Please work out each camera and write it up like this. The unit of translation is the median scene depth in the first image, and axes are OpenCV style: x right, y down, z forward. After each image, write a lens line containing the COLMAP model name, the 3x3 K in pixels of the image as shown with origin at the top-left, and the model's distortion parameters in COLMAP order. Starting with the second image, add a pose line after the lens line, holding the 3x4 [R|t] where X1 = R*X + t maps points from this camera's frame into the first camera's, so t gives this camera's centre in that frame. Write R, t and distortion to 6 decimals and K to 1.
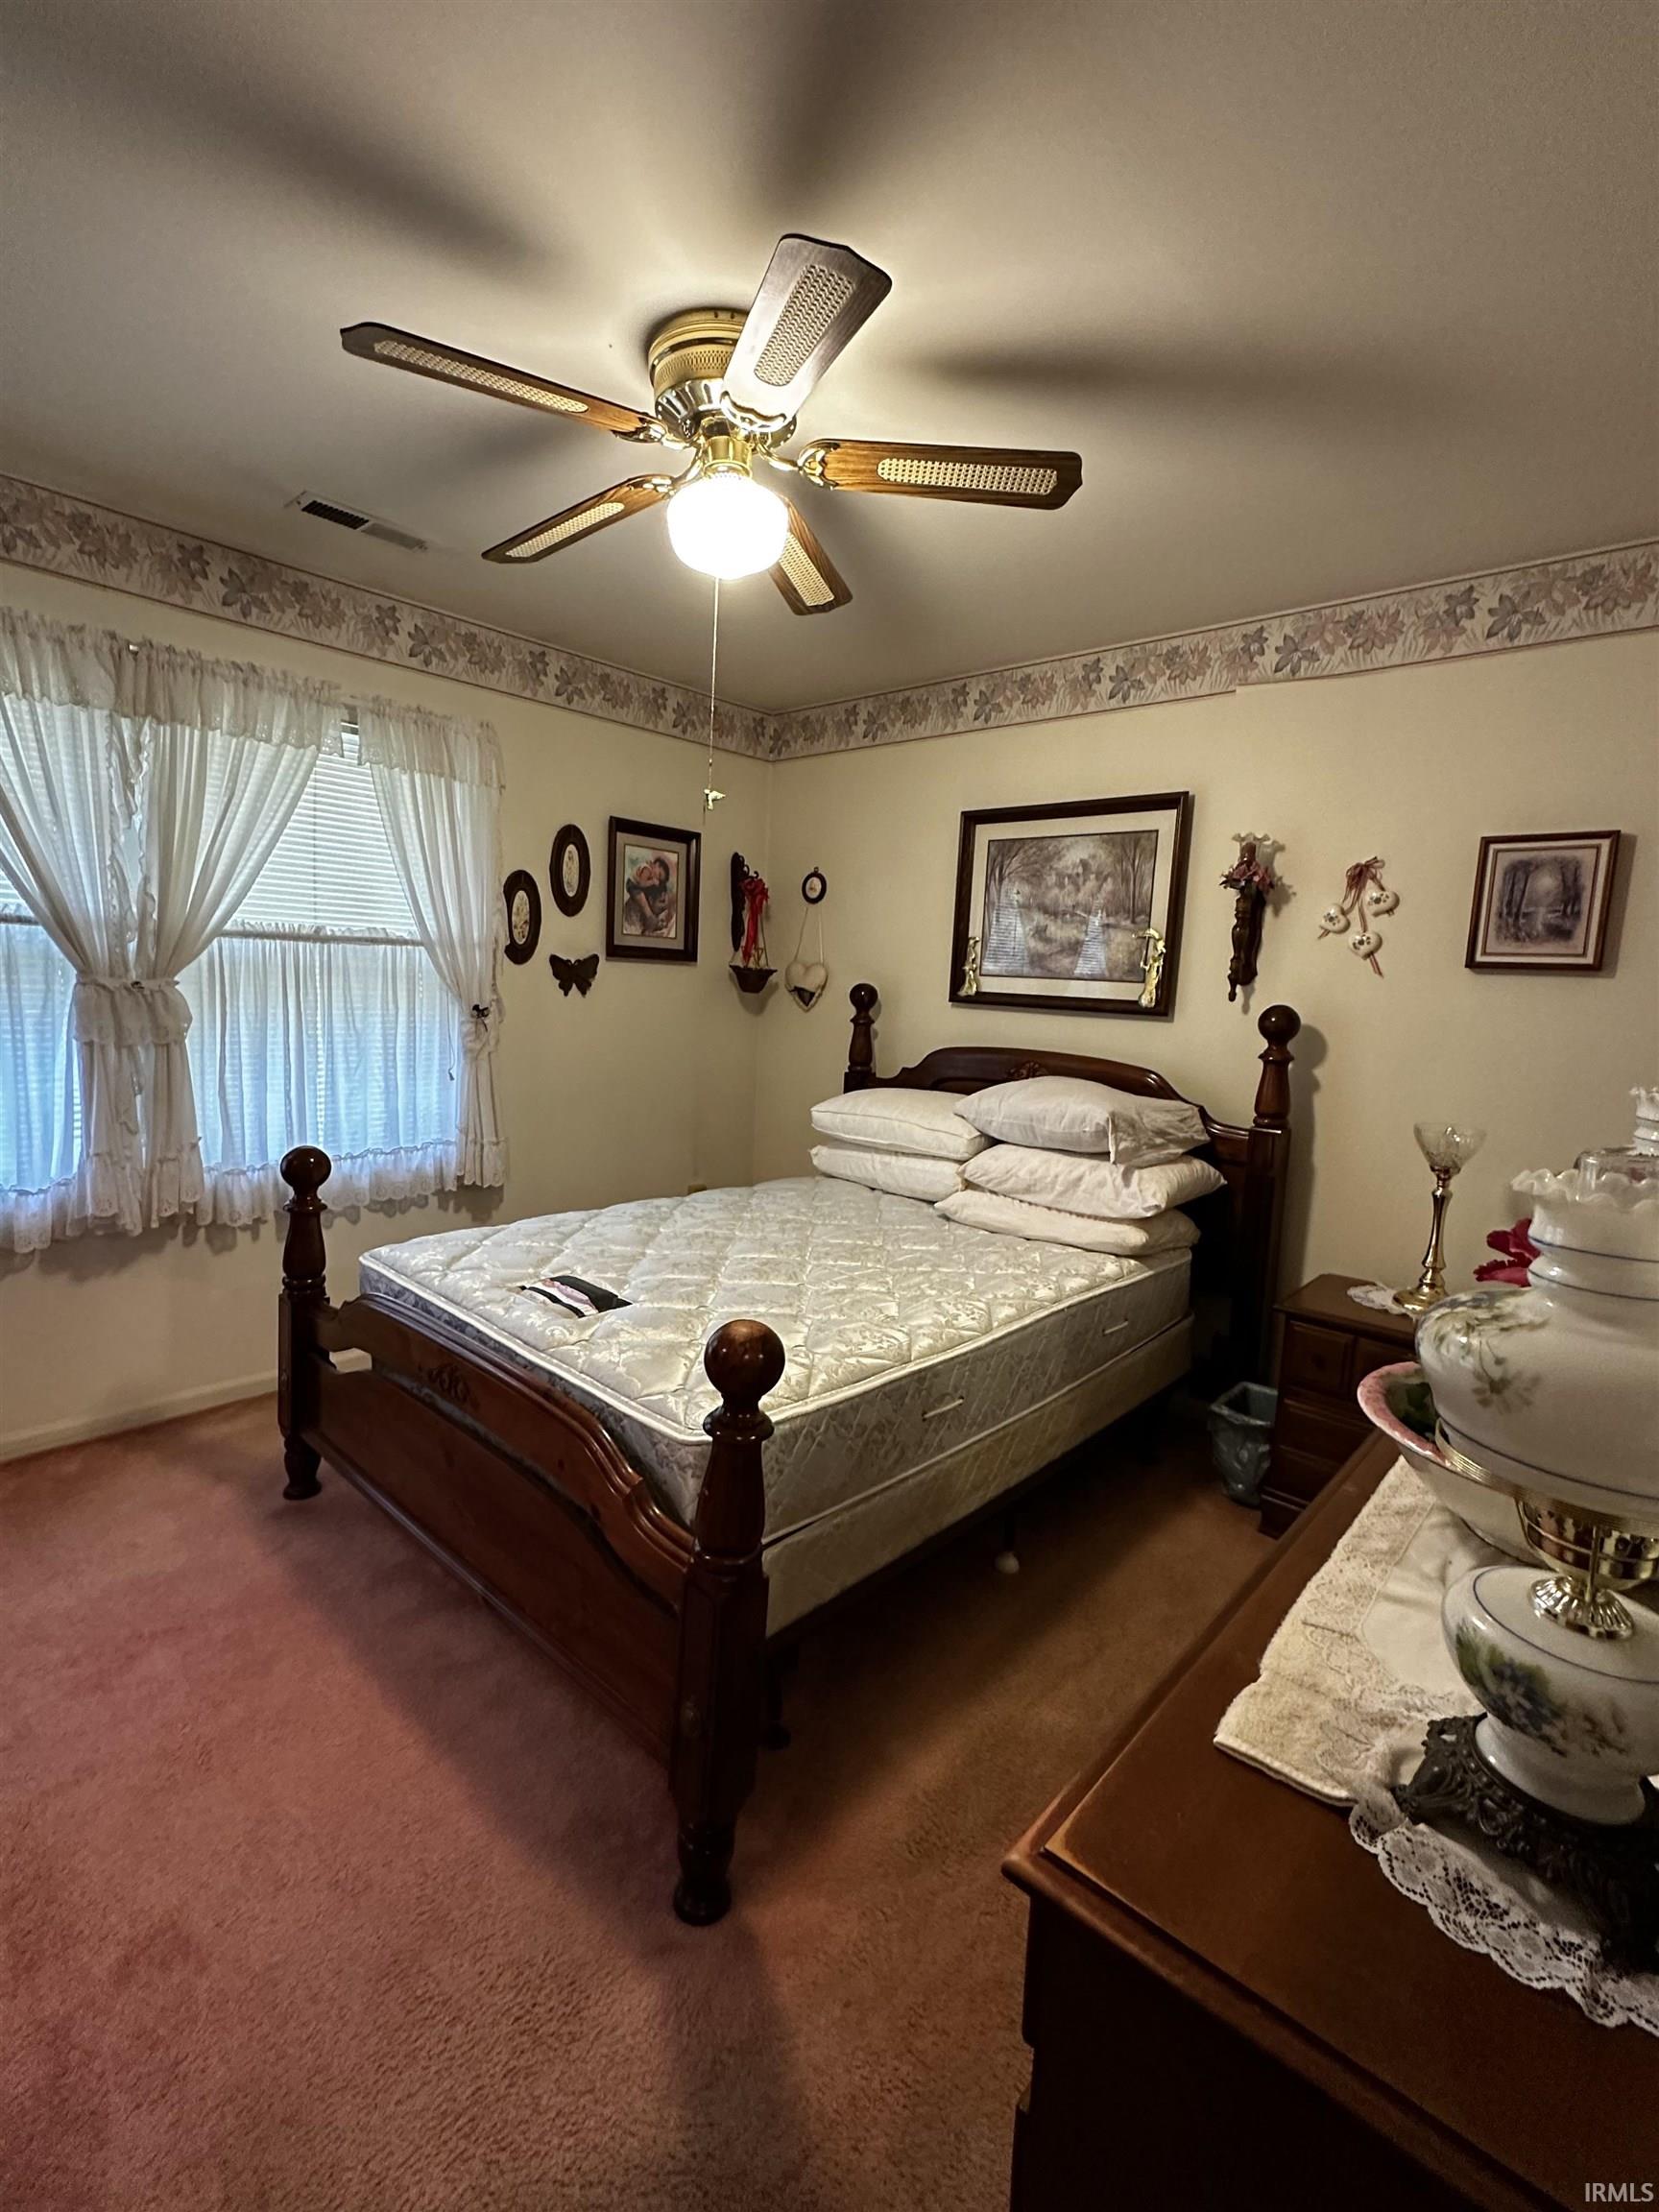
lens RADIAL K [[994.2, 0, 825.9], [0, 994.2, 1108.5], [0, 0, 1]] dist [-0.003847, 0.001329]
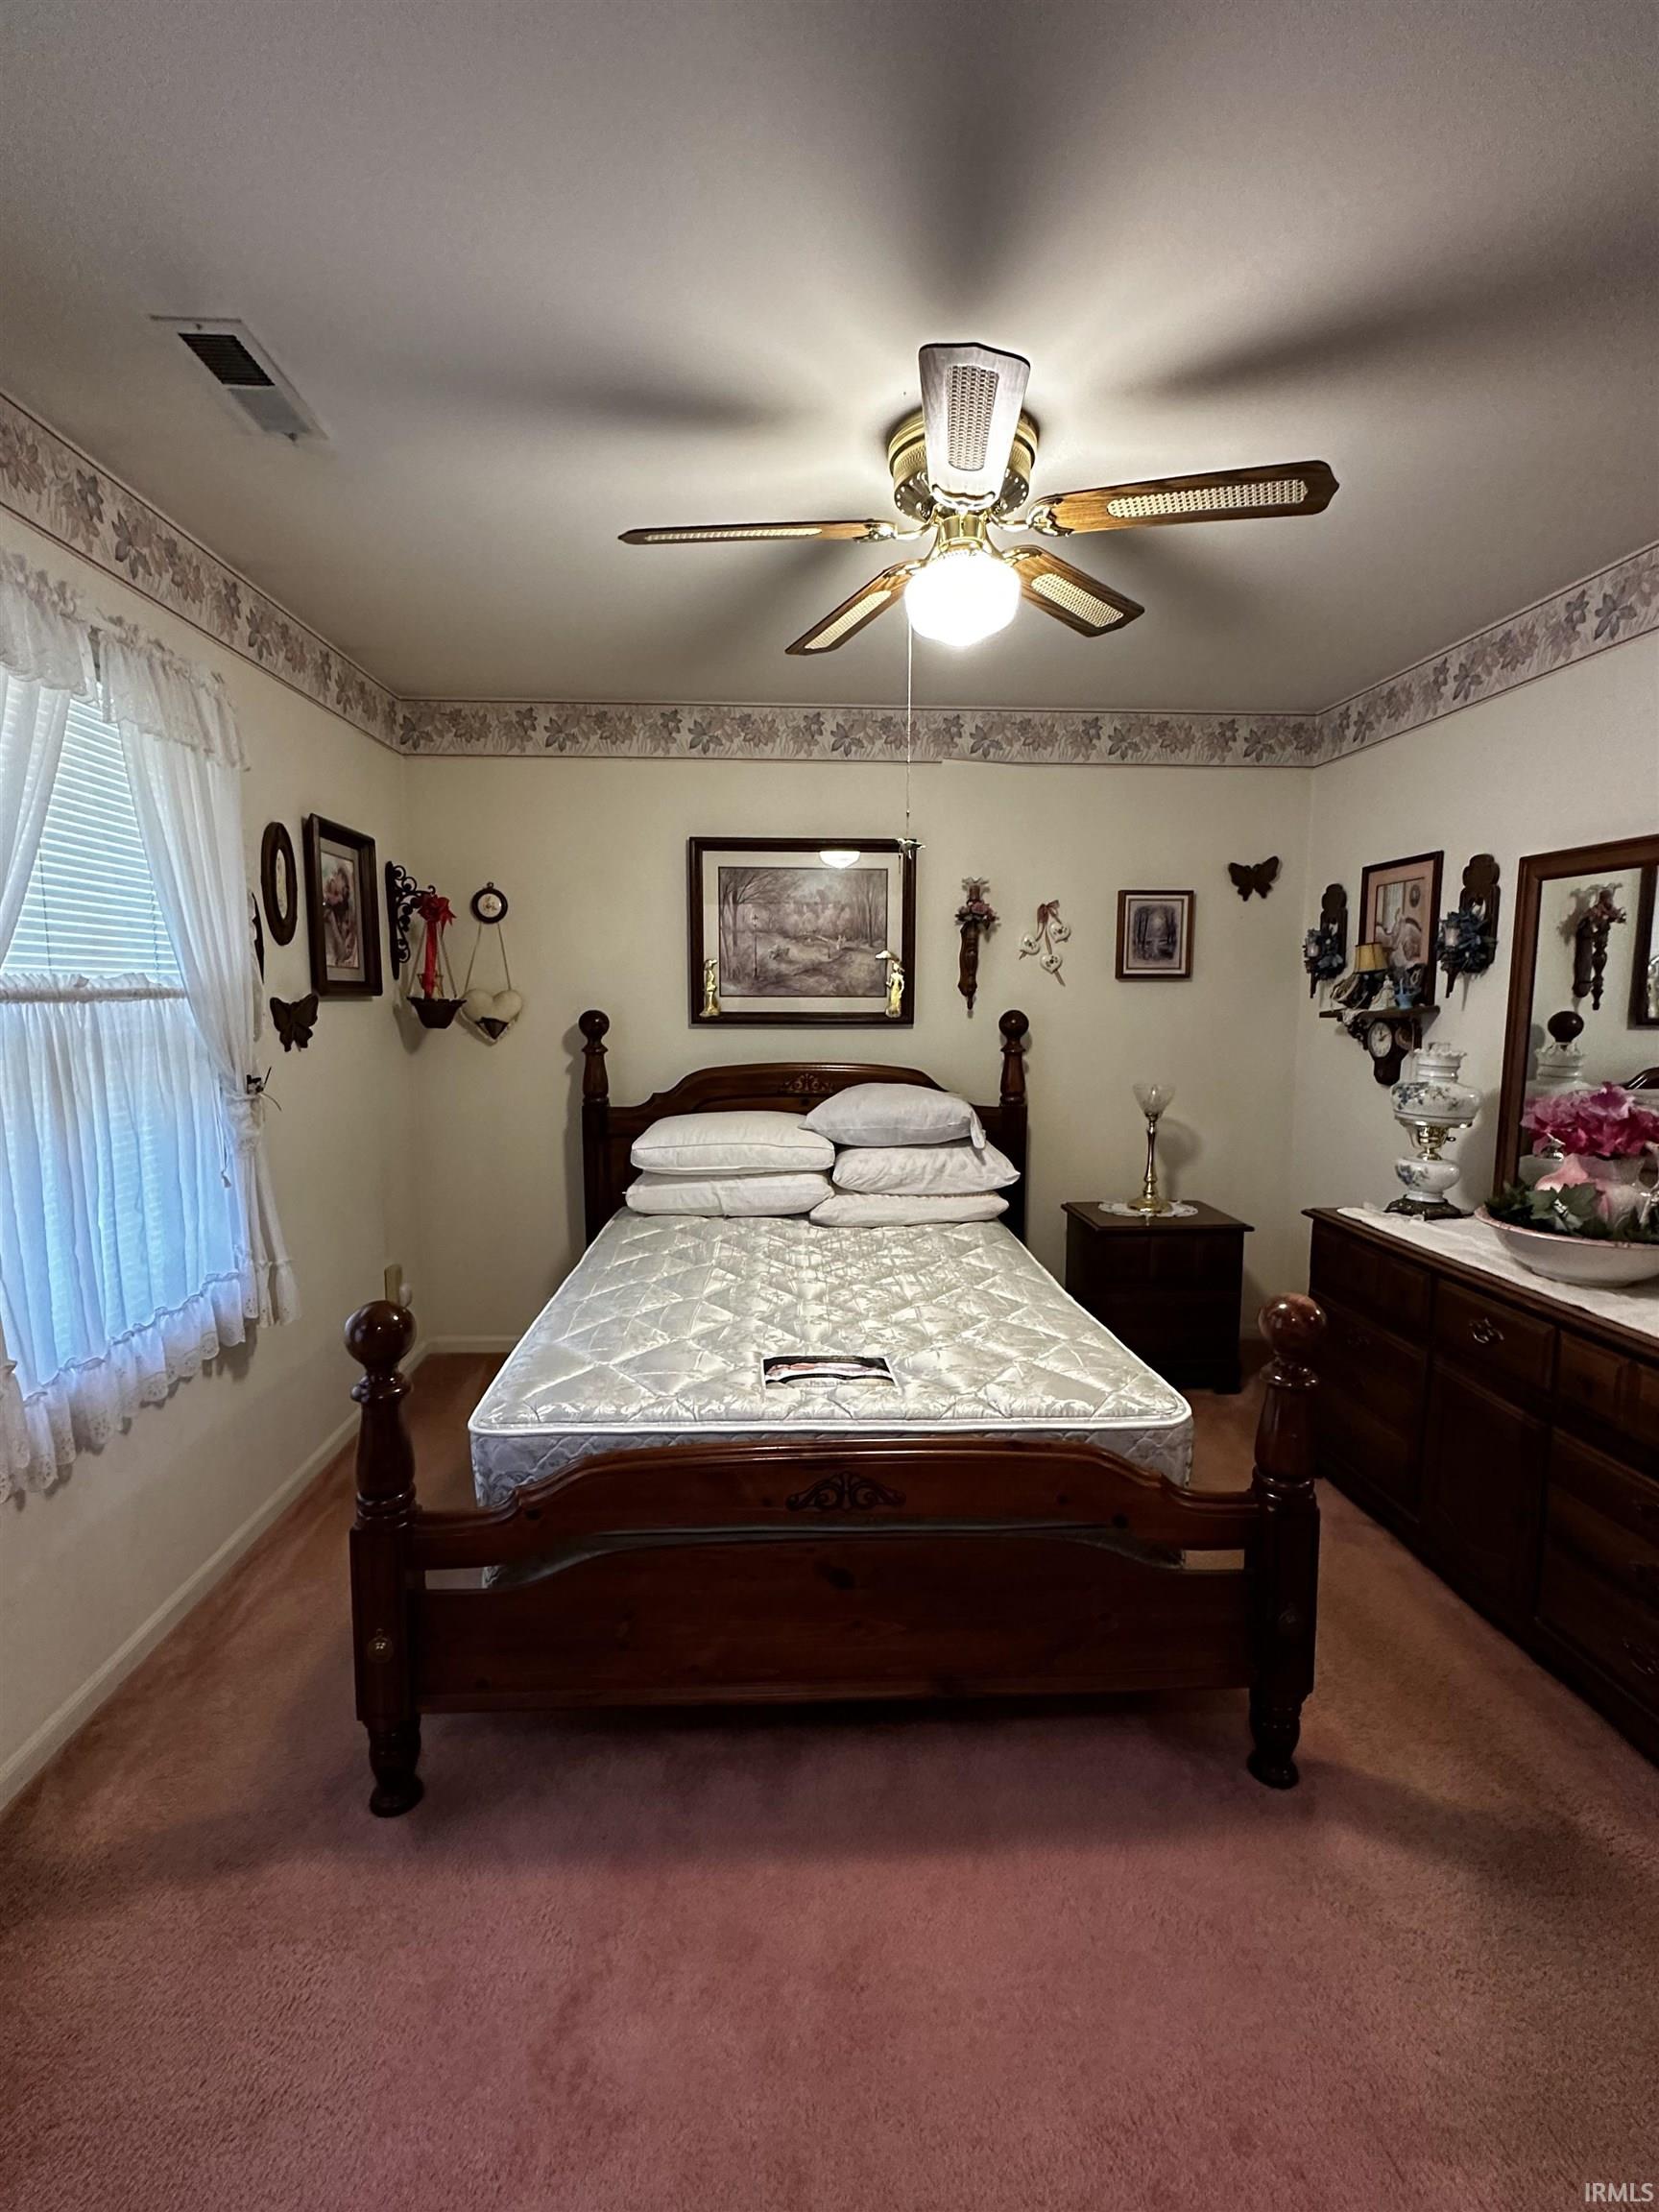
lens RADIAL K [[994.2, 0, 821.6], [0, 994.2, 1106.7], [0, 0, 1]] dist [-0.003847, 0.001329]
pose [[0.702040, -0.128572, 0.700435, -0.588501], [0.125442, 0.990514, 0.056089, -0.073947], [-0.701003, 0.048487, 0.711509, 0.220108]]
